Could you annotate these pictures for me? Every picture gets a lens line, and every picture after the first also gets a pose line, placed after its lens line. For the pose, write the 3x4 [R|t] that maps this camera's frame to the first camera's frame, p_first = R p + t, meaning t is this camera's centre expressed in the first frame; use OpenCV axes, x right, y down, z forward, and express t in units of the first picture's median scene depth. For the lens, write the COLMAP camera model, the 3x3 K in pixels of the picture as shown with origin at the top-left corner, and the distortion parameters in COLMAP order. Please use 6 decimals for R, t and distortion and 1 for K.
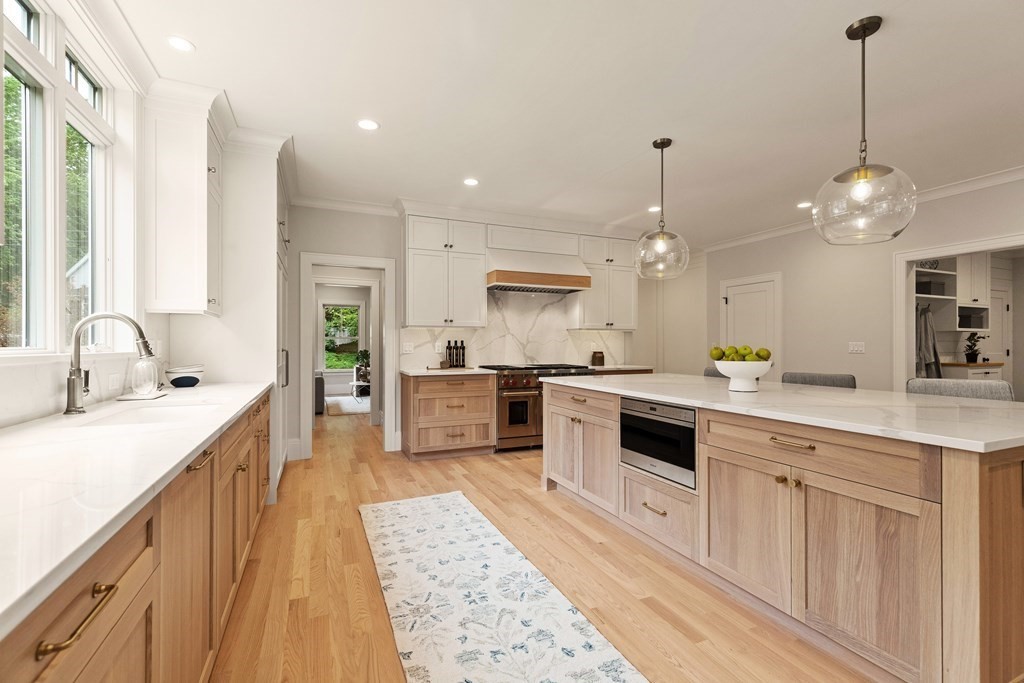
lens RADIAL K [[465.0, 0, 516.4], [0, 465.0, 343.4], [0, 0, 1]] dist [0.004959, -0.000282]
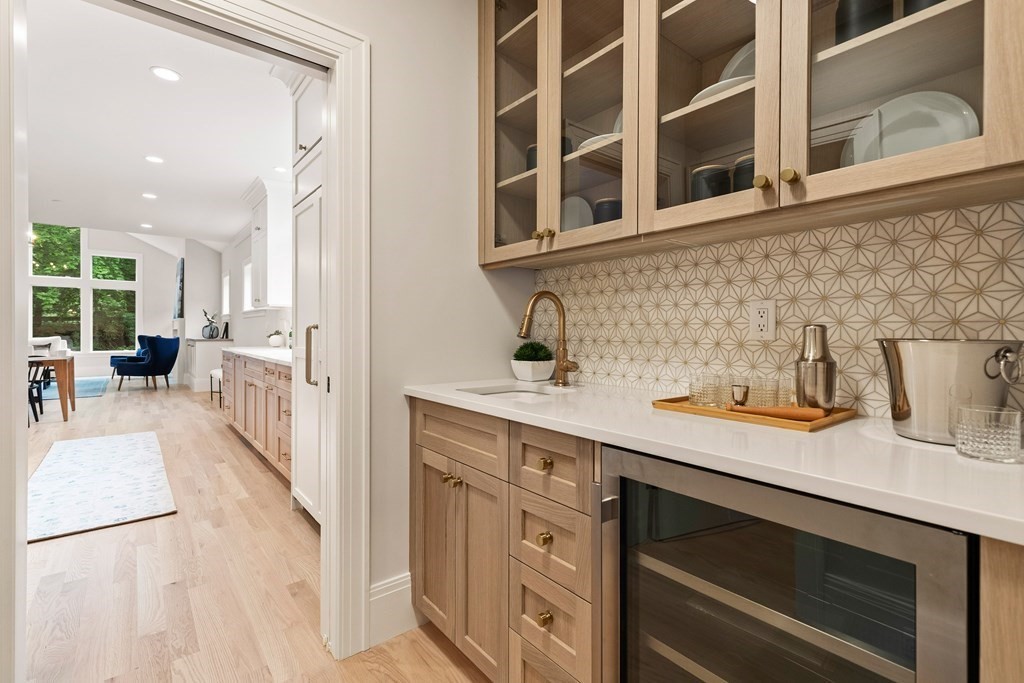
lens RADIAL K [[465.0, 0, 516.9], [0, 465.0, 336.5], [0, 0, 1]] dist [0.004959, -0.000282]
pose [[-0.961127, 0.000116, -0.276105, -0.655815], [-0.001243, 0.999988, 0.004749, 0.029388], [0.276102, 0.004908, -0.961116, 1.861243]]
